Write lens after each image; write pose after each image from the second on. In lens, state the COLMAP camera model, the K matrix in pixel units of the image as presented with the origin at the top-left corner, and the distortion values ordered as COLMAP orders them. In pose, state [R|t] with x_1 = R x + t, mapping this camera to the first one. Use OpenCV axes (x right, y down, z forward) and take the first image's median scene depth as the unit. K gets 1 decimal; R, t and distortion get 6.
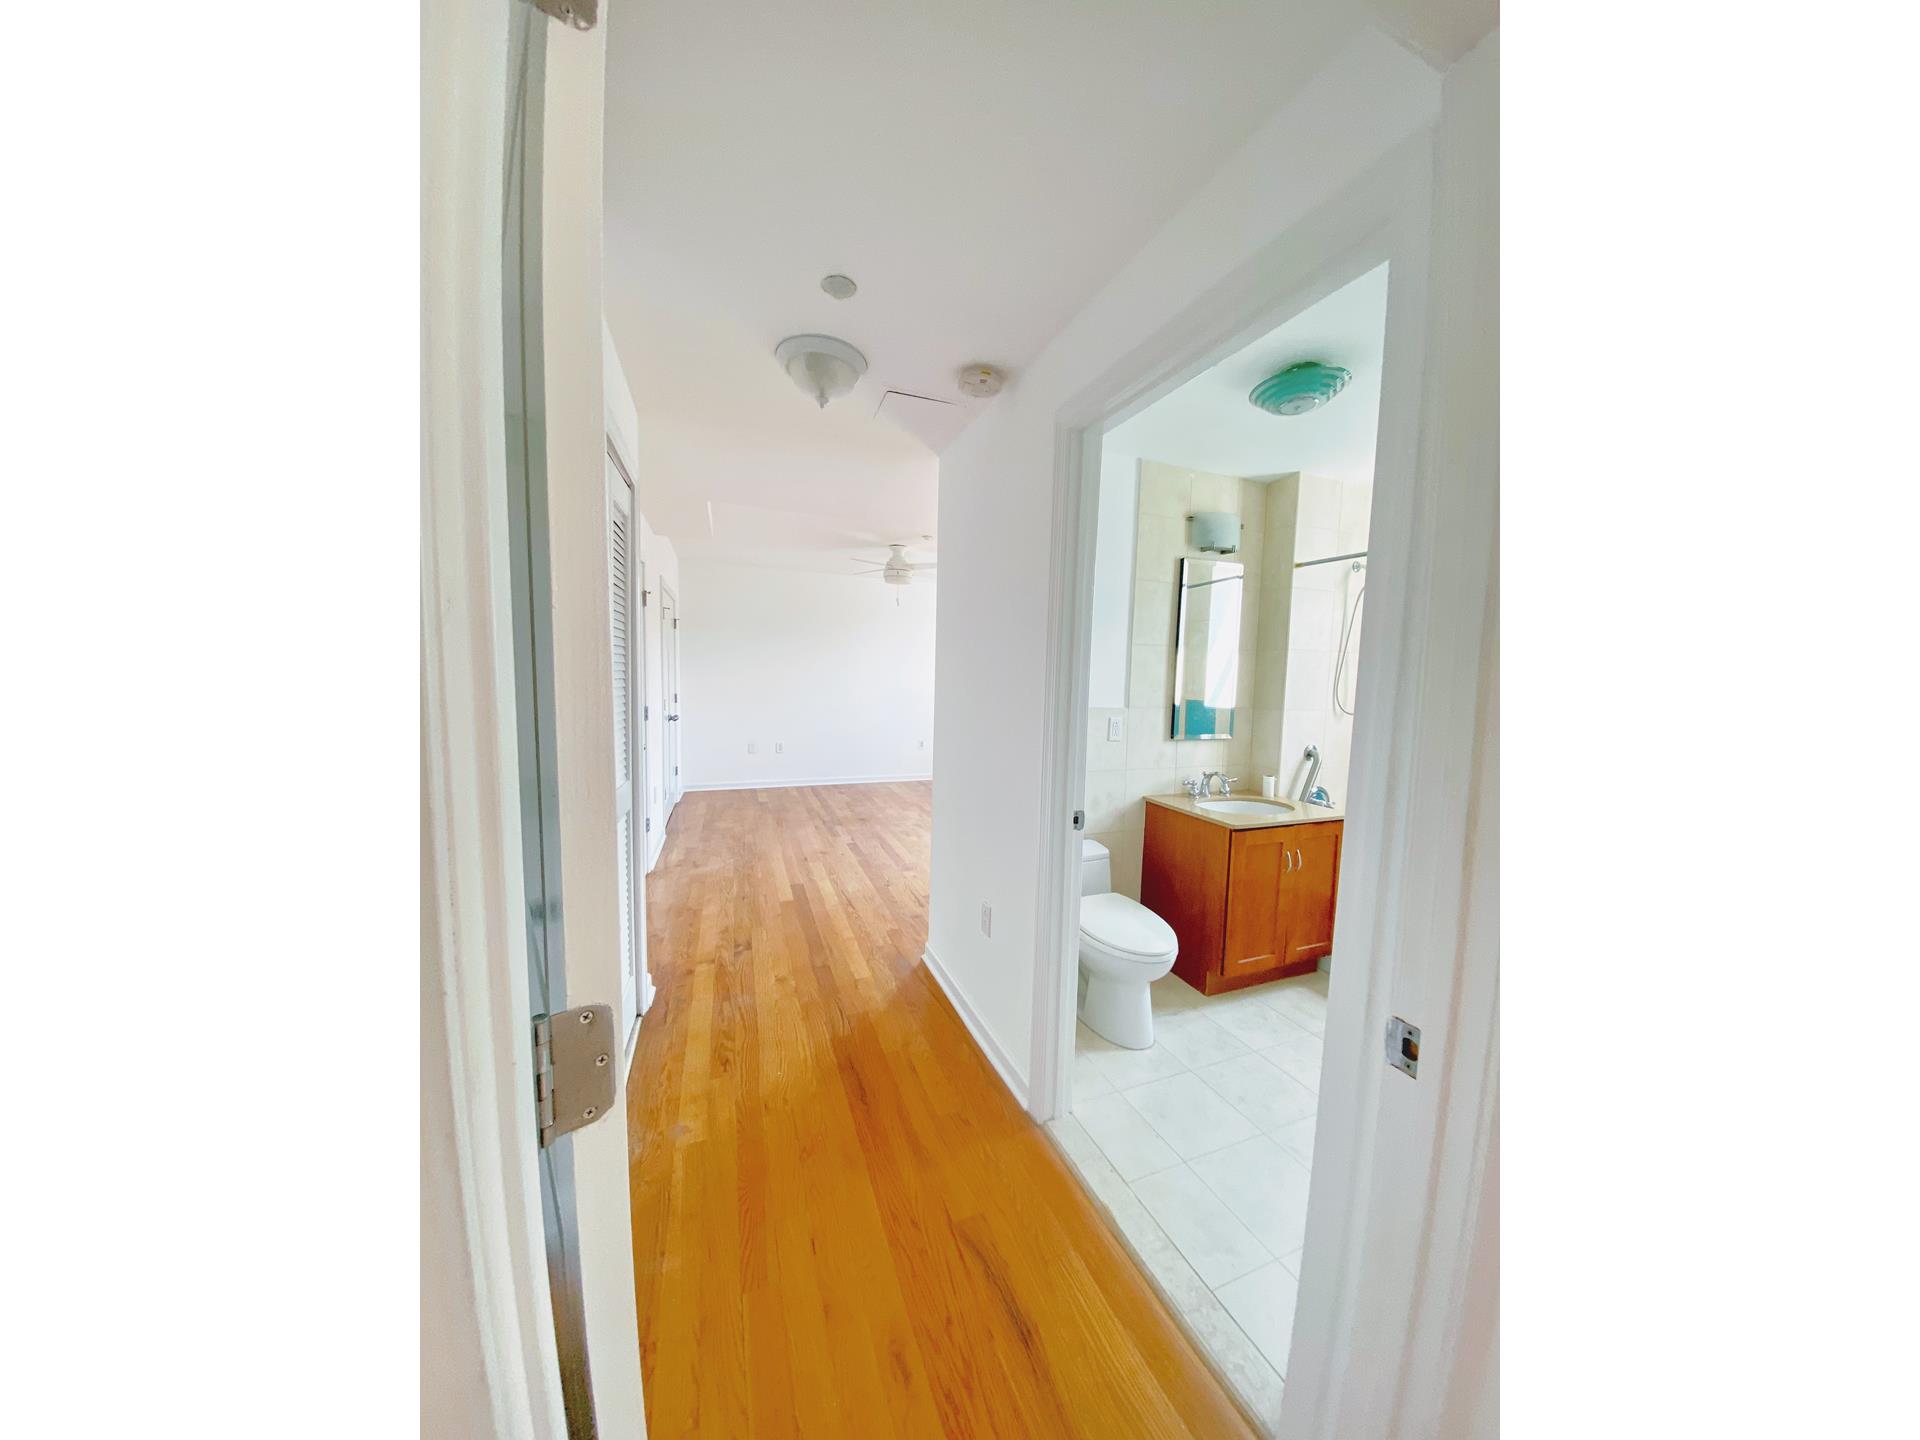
lens RADIAL K [[588.3, 0, 963.6], [0, 588.3, 717.3], [0, 0, 1]] dist [0.000621, -0.000017]
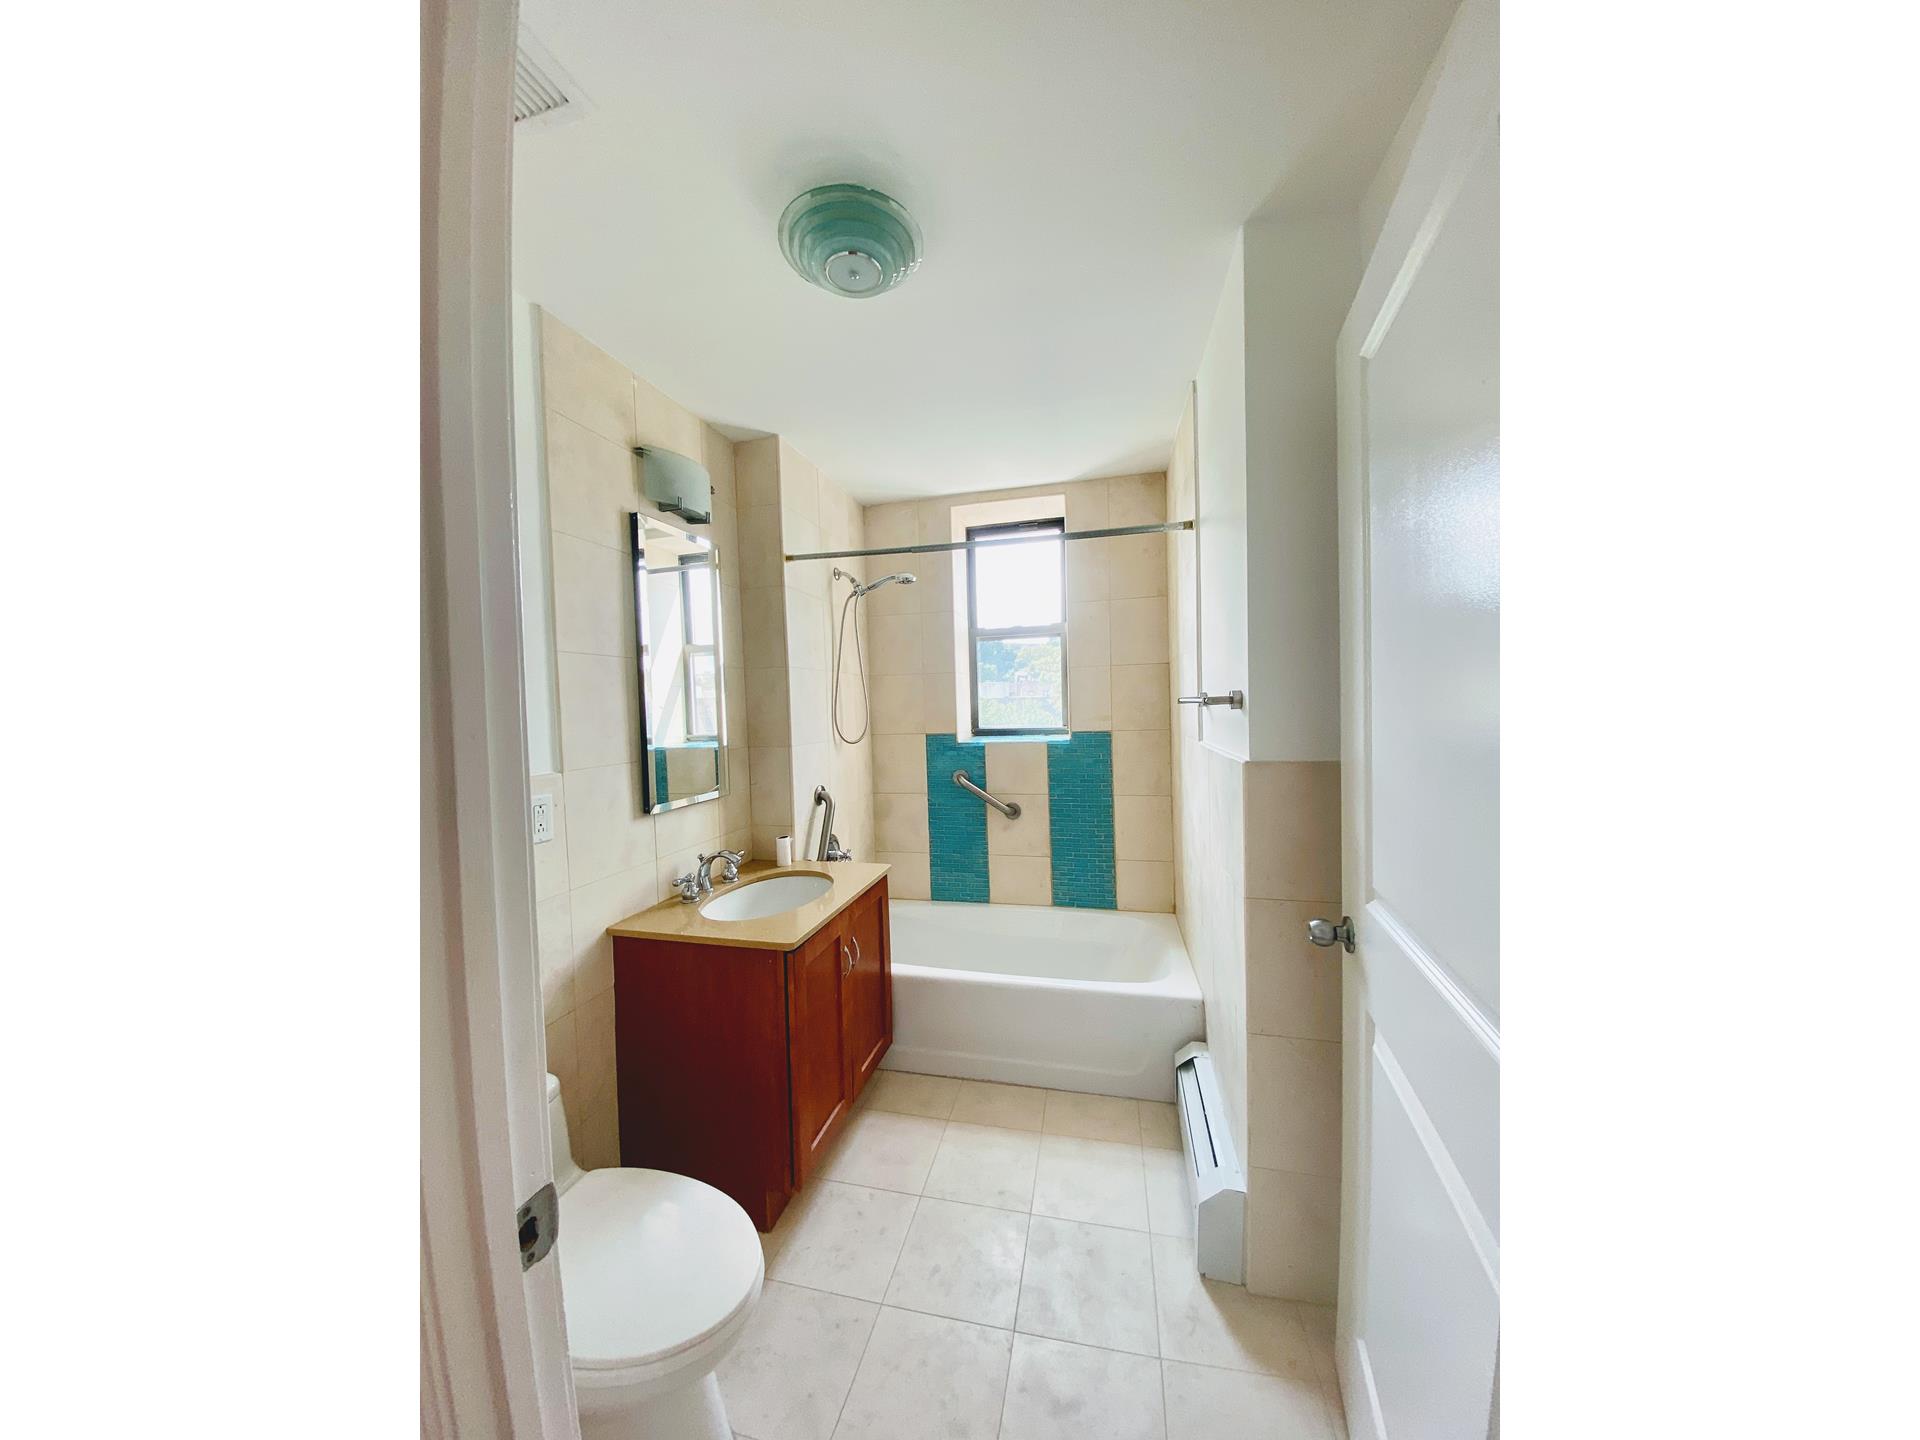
lens RADIAL K [[588.3, 0, 963.6], [0, 588.3, 717.3], [0, 0, 1]] dist [0.000621, -0.000017]
pose [[0.569086, -0.062001, 0.819937, 0.056222], [0.097460, 0.995210, 0.007611, -0.032838], [-0.816482, 0.075580, 0.572403, 0.388787]]
